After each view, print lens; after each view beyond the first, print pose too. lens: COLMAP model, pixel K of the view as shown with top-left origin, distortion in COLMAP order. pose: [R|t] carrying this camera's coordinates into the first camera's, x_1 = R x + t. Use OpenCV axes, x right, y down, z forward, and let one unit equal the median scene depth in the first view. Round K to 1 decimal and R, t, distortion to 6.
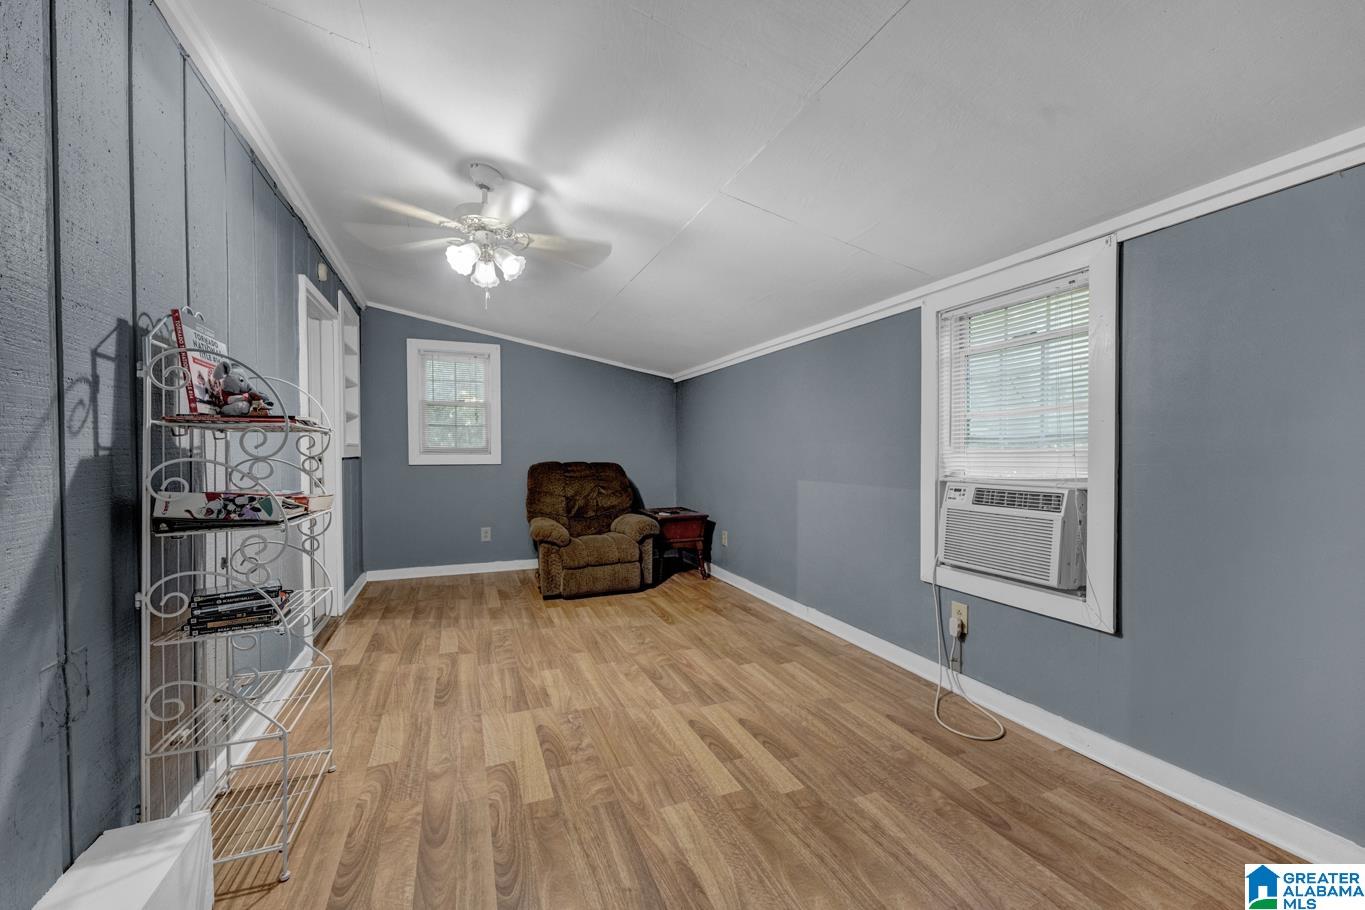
lens RADIAL K [[535.2, 0, 684.2], [0, 535.2, 459.6], [0, 0, 1]] dist [-0.000988, -0.000689]
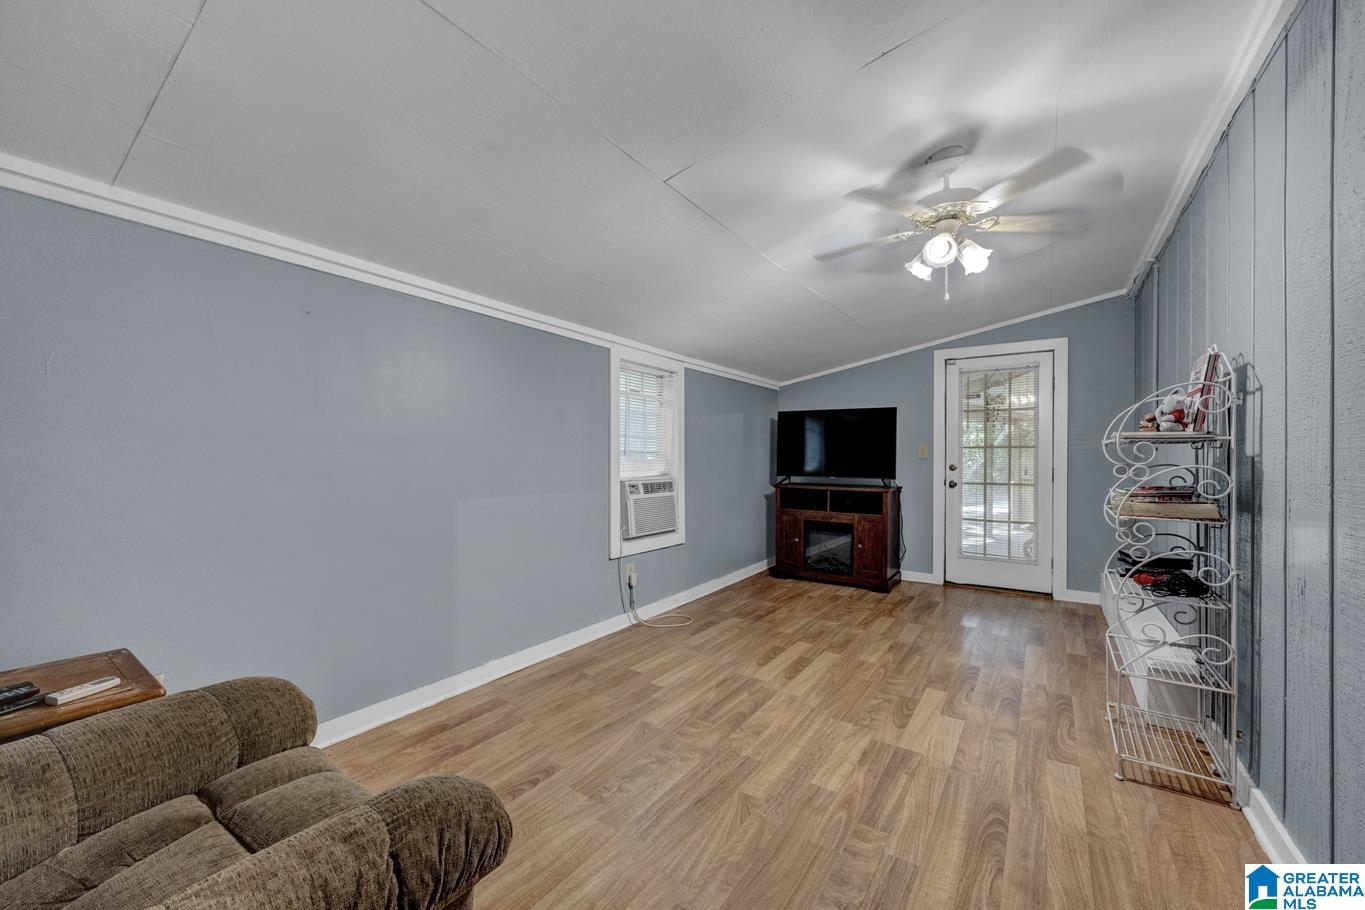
lens RADIAL K [[535.2, 0, 682.1], [0, 535.2, 456.1], [0, 0, 1]] dist [-0.000988, -0.000689]
pose [[-0.545551, 0.008287, 0.838036, -0.807454], [0.010752, 0.999938, -0.002889, -0.020582], [-0.838008, 0.007435, -0.545607, 1.701359]]
